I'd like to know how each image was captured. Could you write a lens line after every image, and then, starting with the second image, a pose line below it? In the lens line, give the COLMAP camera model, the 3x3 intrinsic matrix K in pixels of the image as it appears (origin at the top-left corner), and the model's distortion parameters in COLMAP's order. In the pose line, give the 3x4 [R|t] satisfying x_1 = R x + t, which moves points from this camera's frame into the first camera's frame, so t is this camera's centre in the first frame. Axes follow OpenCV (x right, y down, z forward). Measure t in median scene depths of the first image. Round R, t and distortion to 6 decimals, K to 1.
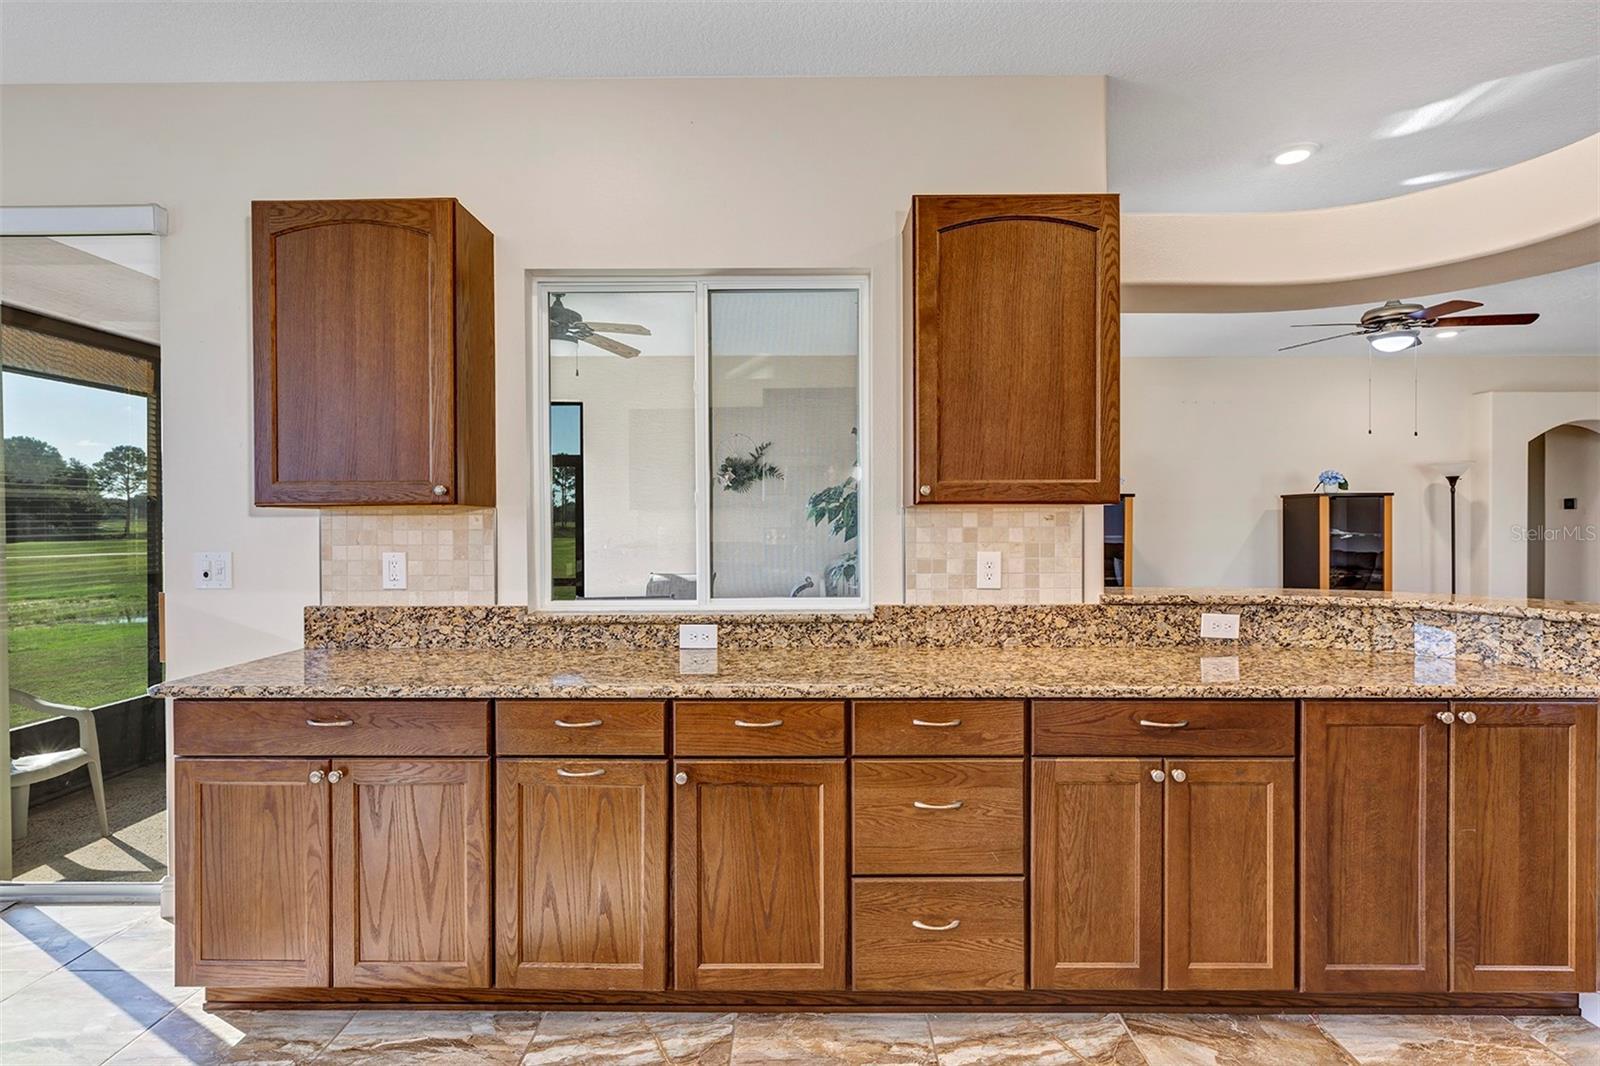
lens RADIAL K [[780.8, 0, 797.4], [0, 780.8, 532.8], [0, 0, 1]] dist [-0.003237, -0.000427]
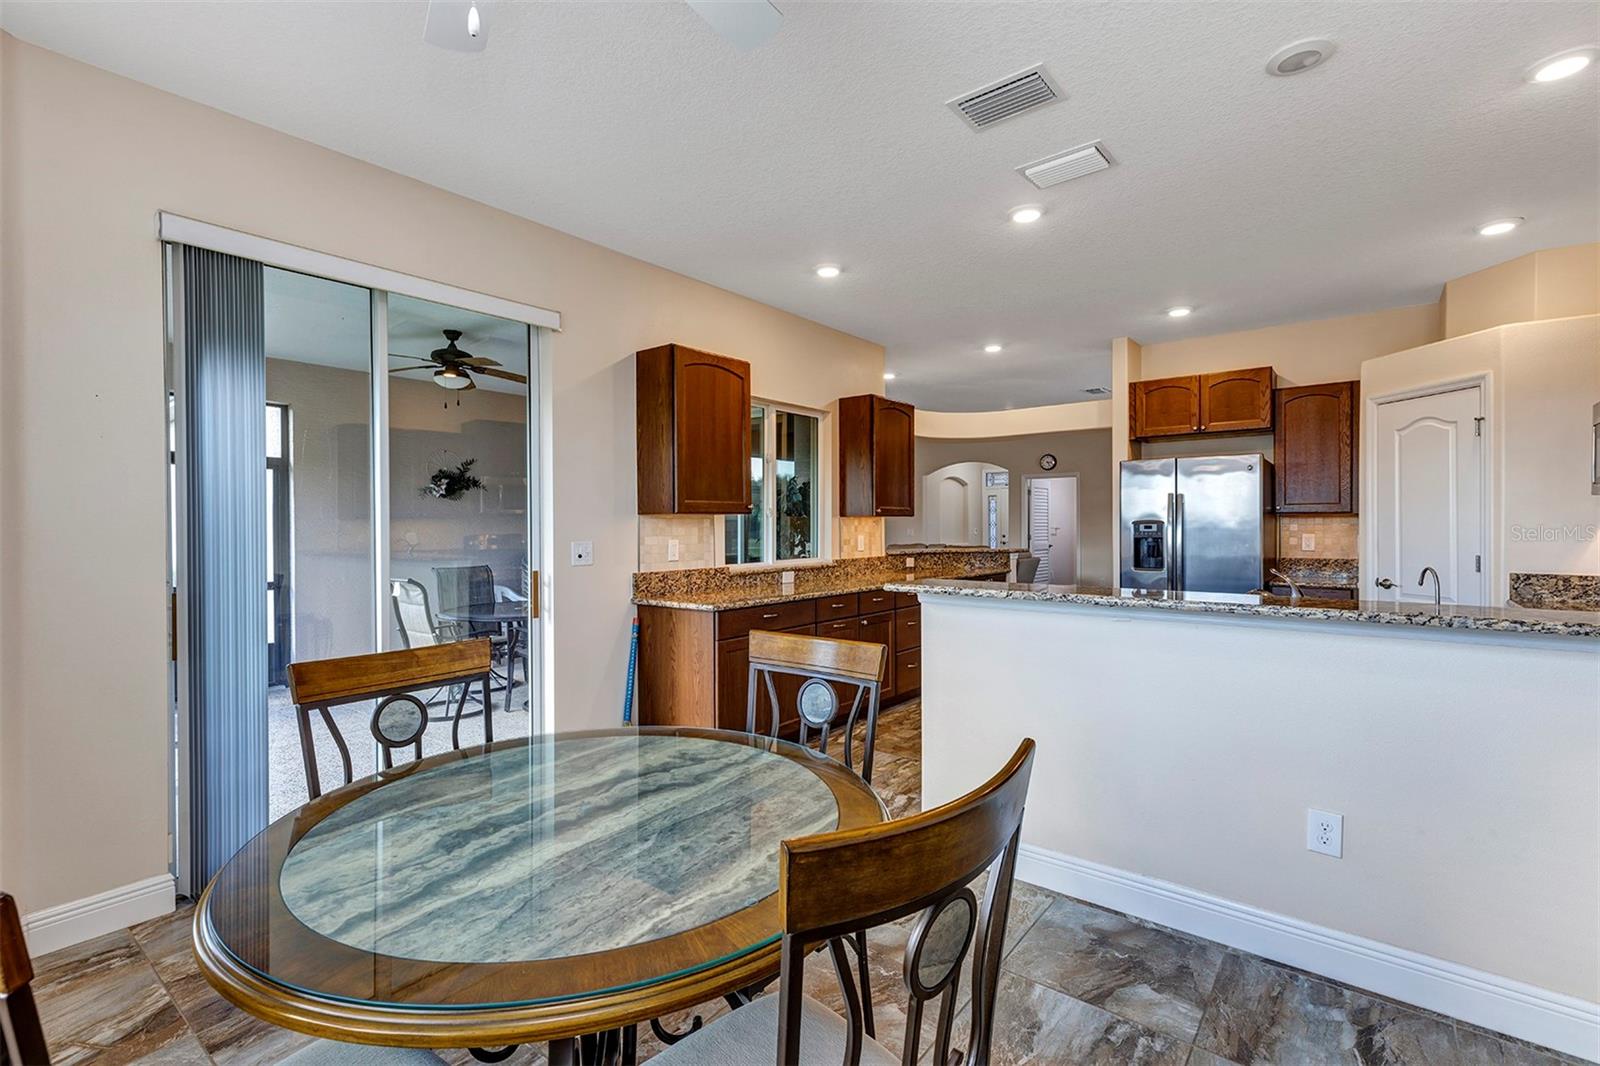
lens RADIAL K [[724.2, 0, 797.3], [0, 724.2, 528.9], [0, 0, 1]] dist [0.003336, -0.000509]
pose [[0.616055, -0.004062, 0.787693, -1.667582], [0.012863, 0.999905, -0.004905, 0.011536], [-0.787598, 0.013154, 0.616048, -0.237192]]
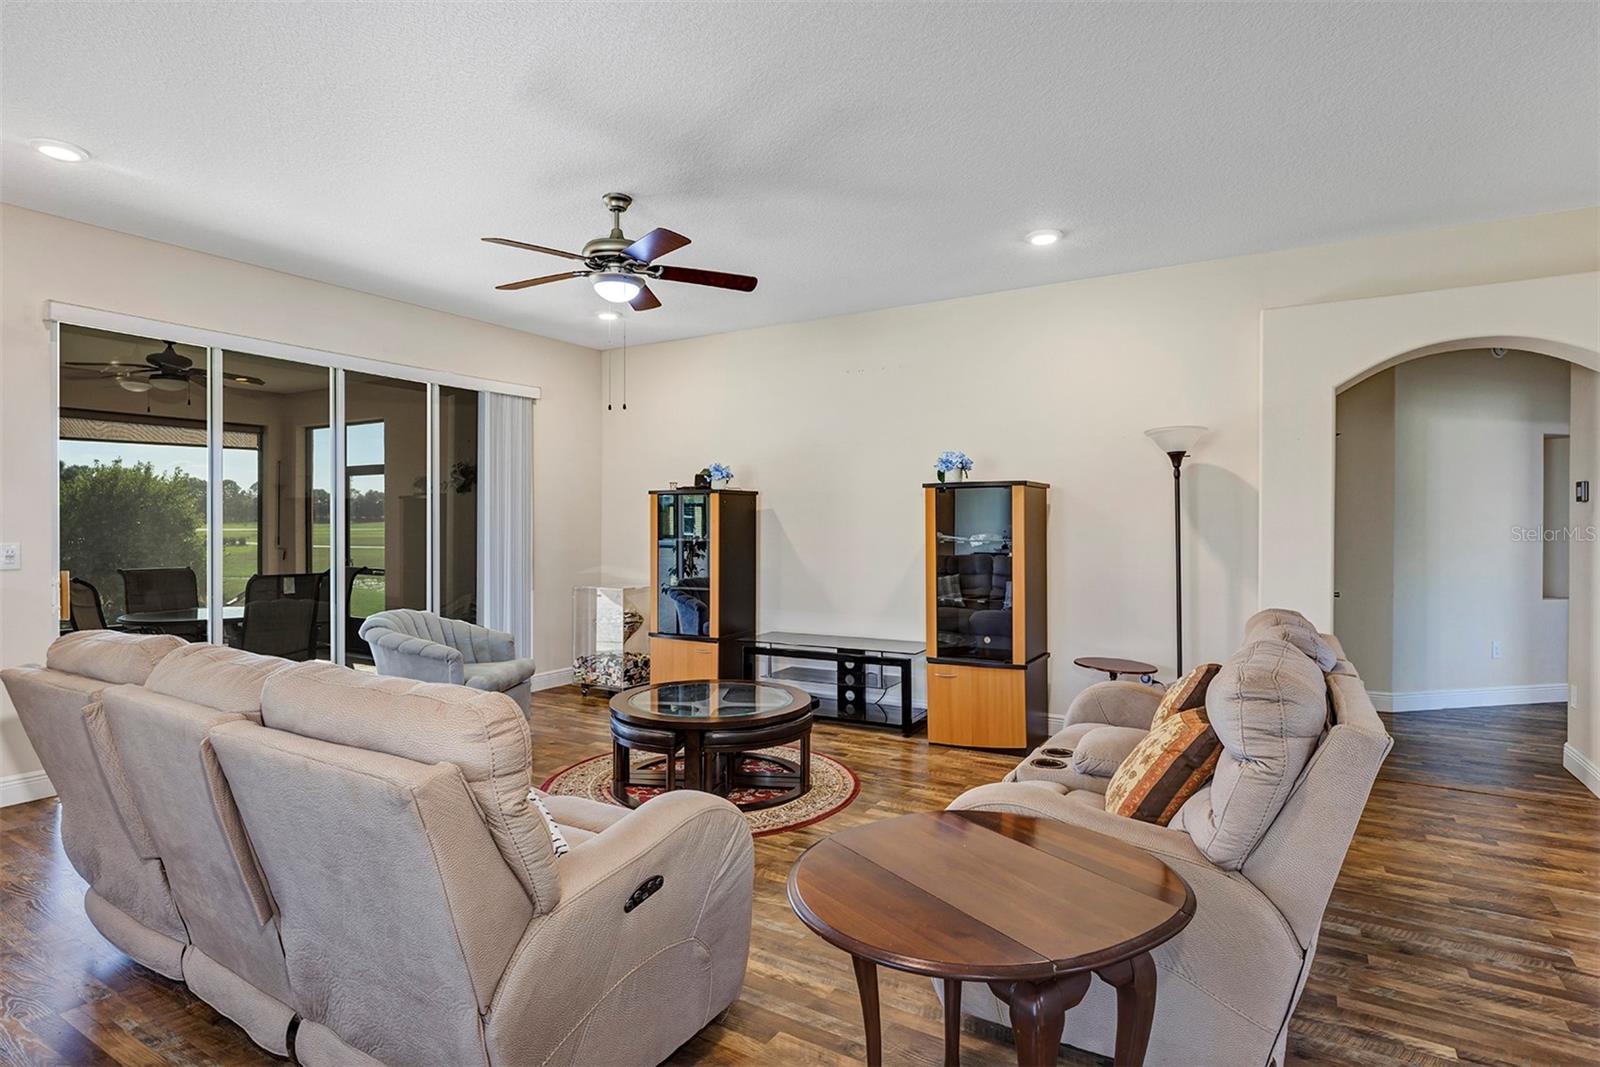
lens RADIAL K [[834.0, 0, 801.9], [0, 834.0, 539.9], [0, 0, 1]] dist [0.001996, 0.000265]
pose [[0.859131, 0.012702, -0.511598, 2.481171], [-0.016425, 0.999861, -0.002758, 0.020310], [0.511492, 0.010772, 0.859220, 0.671483]]
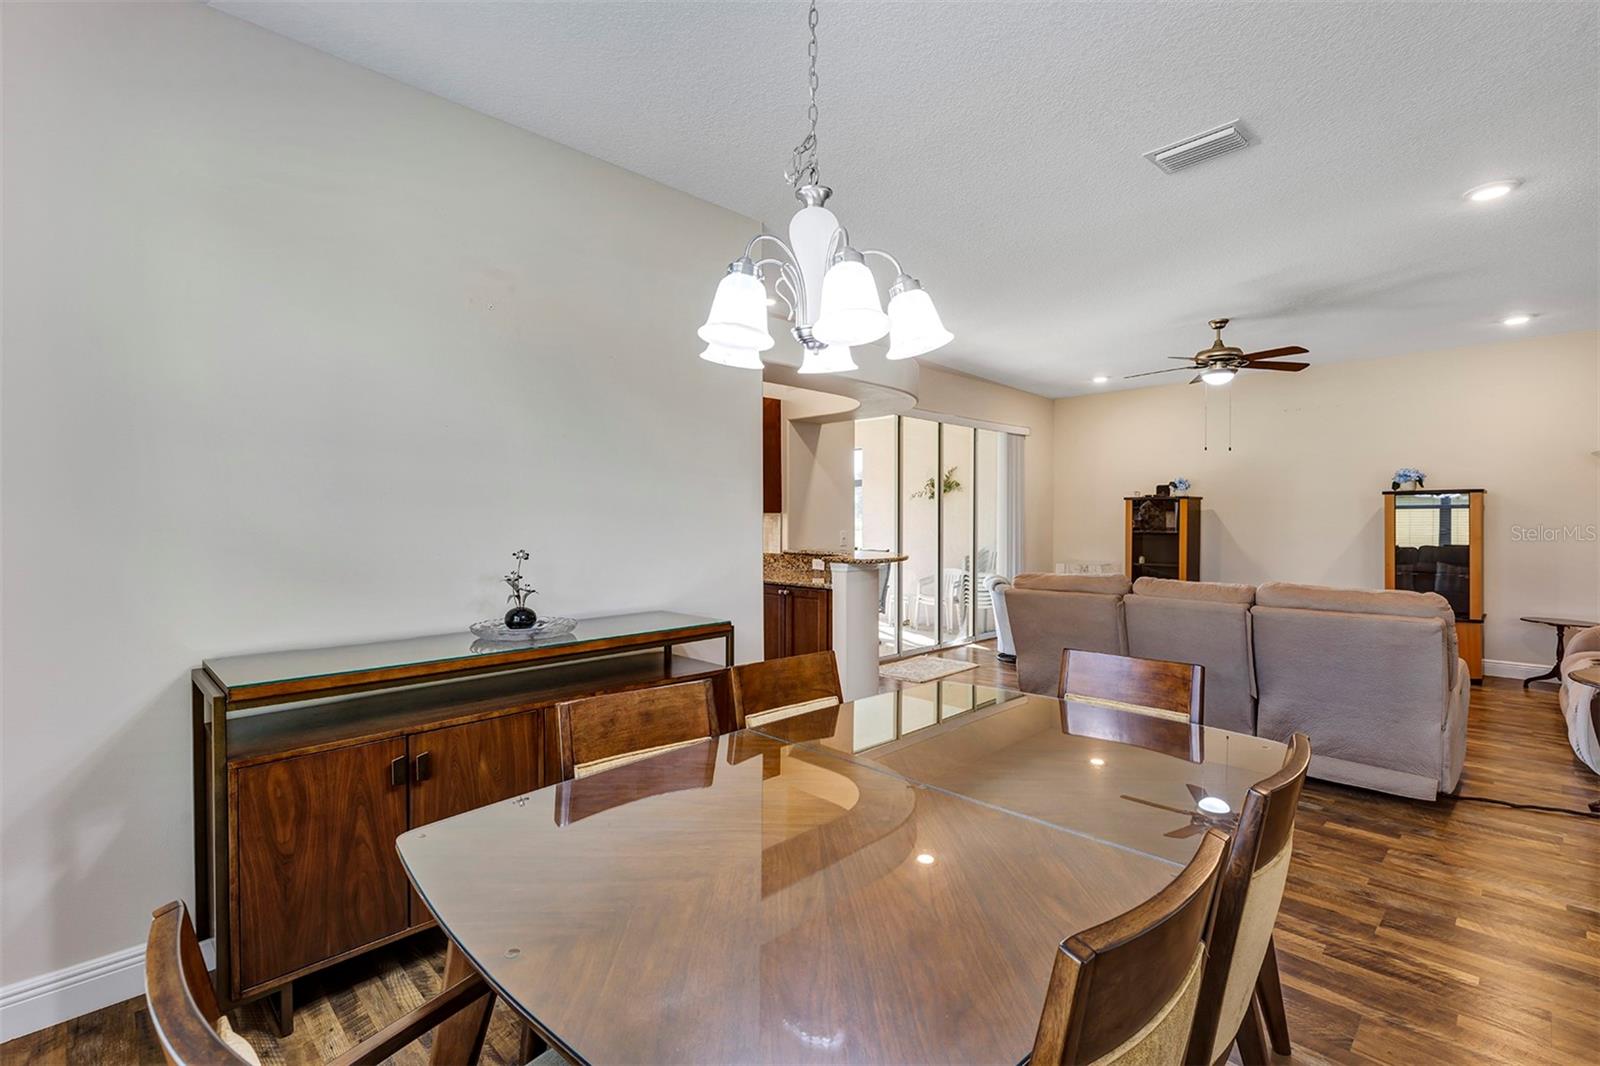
lens RADIAL K [[724.2, 0, 807.4], [0, 724.2, 522.8], [0, 0, 1]] dist [0.003336, -0.000509]
pose [[0.717554, 0.002357, -0.696499, 2.011937], [-0.007886, 0.999958, -0.004740, 0.005487], [0.696458, 0.008894, 0.717542, -0.566411]]
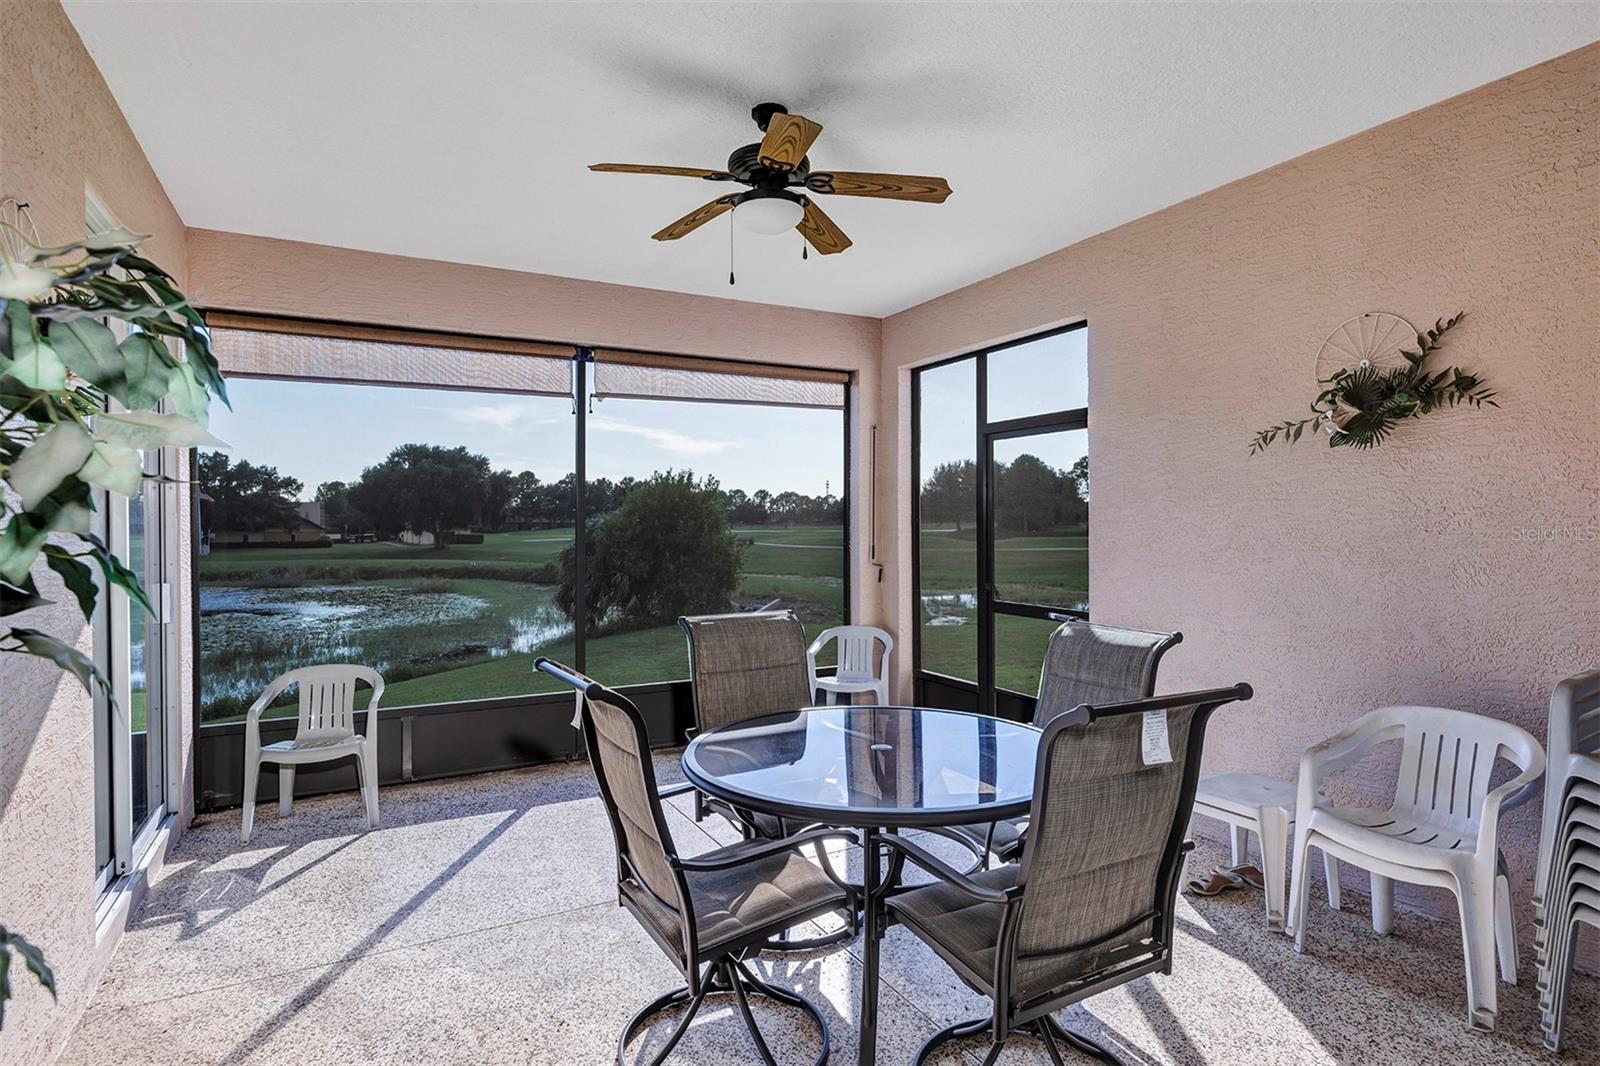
lens RADIAL K [[834.0, 0, 804.4], [0, 834.0, 532.3], [0, 0, 1]] dist [0.001996, 0.000265]
pose [[0.485480, 0.006985, -0.874220, 0.467624], [-0.006329, 0.999970, 0.004475, -0.017595], [0.874225, 0.003360, 0.485509, 1.398063]]
